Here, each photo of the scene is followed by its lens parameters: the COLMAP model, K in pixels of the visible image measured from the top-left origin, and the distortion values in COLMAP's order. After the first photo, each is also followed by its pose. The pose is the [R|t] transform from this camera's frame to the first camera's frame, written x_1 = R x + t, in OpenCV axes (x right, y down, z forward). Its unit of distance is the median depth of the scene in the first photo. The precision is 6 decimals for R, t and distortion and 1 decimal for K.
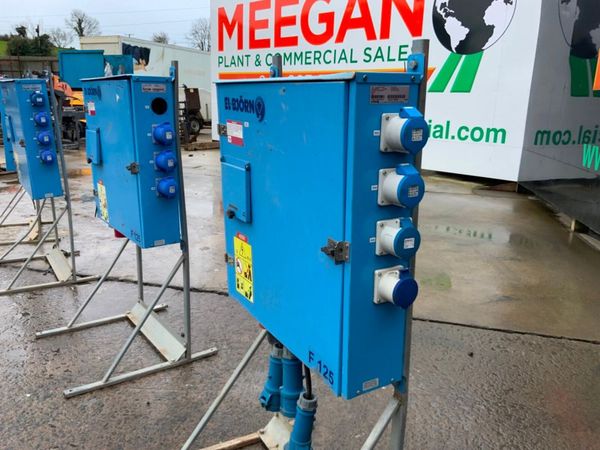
lens RADIAL K [[496.7, 0, 301.0], [0, 496.7, 225.5], [0, 0, 1]] dist [0.069801, -0.126879]
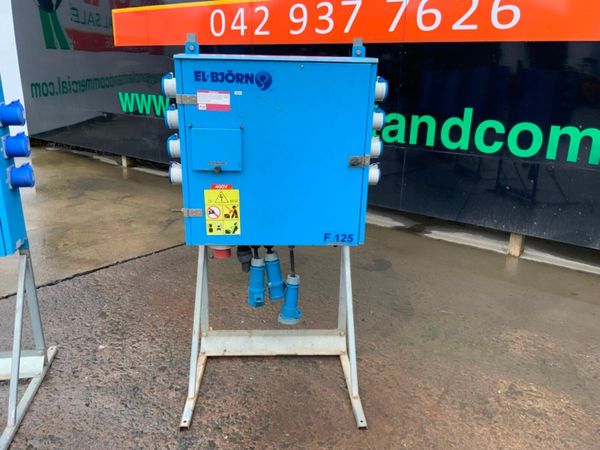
lens RADIAL K [[496.7, 0, 300.1], [0, 496.7, 226.3], [0, 0, 1]] dist [0.069801, -0.126879]
pose [[0.450977, -0.297979, 0.841325, -0.204168], [0.212247, 0.951387, 0.223190, -0.021720], [-0.866932, 0.077915, 0.492299, 0.043388]]
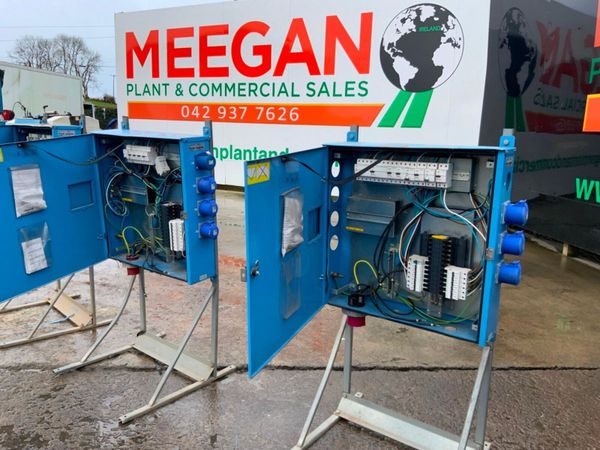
lens RADIAL K [[496.7, 0, 302.0], [0, 496.7, 225.8], [0, 0, 1]] dist [0.069801, -0.126879]
pose [[0.953986, -0.059160, 0.293958, -0.218771], [0.072185, 0.996824, -0.033648, -0.039157], [-0.291034, 0.053319, 0.955226, 0.069861]]
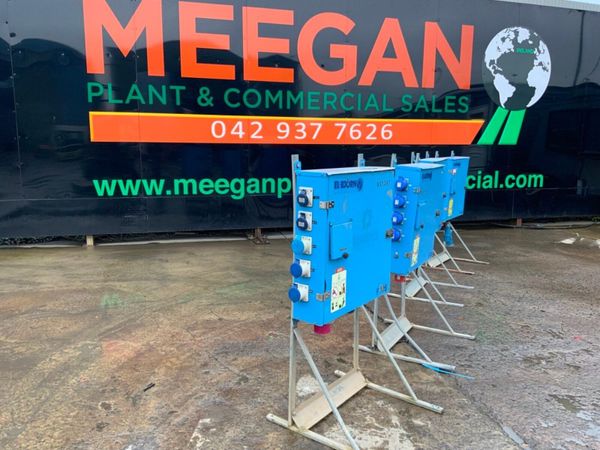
lens RADIAL K [[496.7, 0, 296.7], [0, 496.7, 222.7], [0, 0, 1]] dist [0.069801, -0.126879]
pose [[0.459054, -0.171610, 0.871677, -0.835807], [0.225157, 0.971606, 0.072708, -0.276380], [-0.859403, 0.162888, 0.484658, 0.874671]]
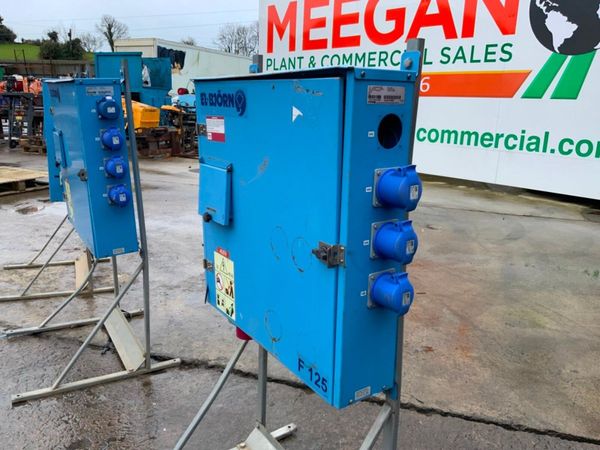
lens RADIAL K [[496.7, 0, 300.9], [0, 496.7, 225.4], [0, 0, 1]] dist [0.069801, -0.126879]
pose [[0.998893, 0.015655, -0.044356, -0.085840], [-0.016053, 0.999834, -0.008628, -0.034943], [0.044213, 0.009330, 0.998979, 0.126875]]
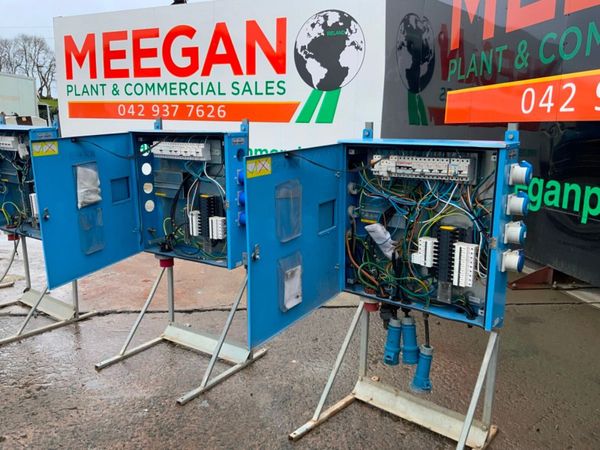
lens RADIAL K [[496.7, 0, 298.8], [0, 496.7, 225.7], [0, 0, 1]] dist [0.069801, -0.126879]
pose [[0.937325, -0.081286, 0.338843, -0.145032], [0.095572, 0.995092, -0.025659, -0.003539], [-0.335094, 0.056434, 0.940493, -0.054171]]
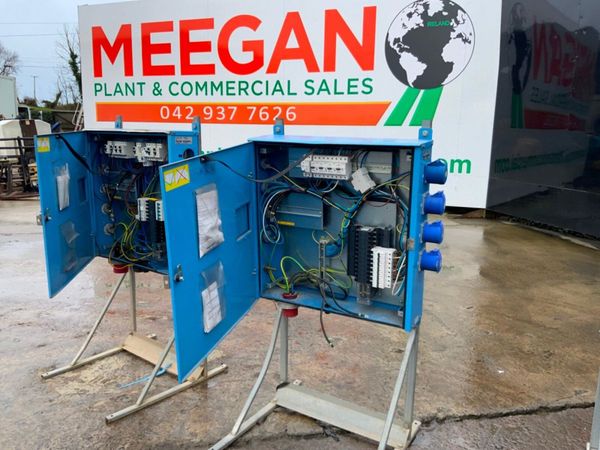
lens RADIAL K [[496.7, 0, 302.4], [0, 496.7, 224.7], [0, 0, 1]] dist [0.069801, -0.126879]
pose [[0.905222, -0.098159, 0.413447, -0.332646], [0.118169, 0.992726, -0.023035, -0.068537], [-0.408179, 0.069708, 0.910237, 0.180224]]
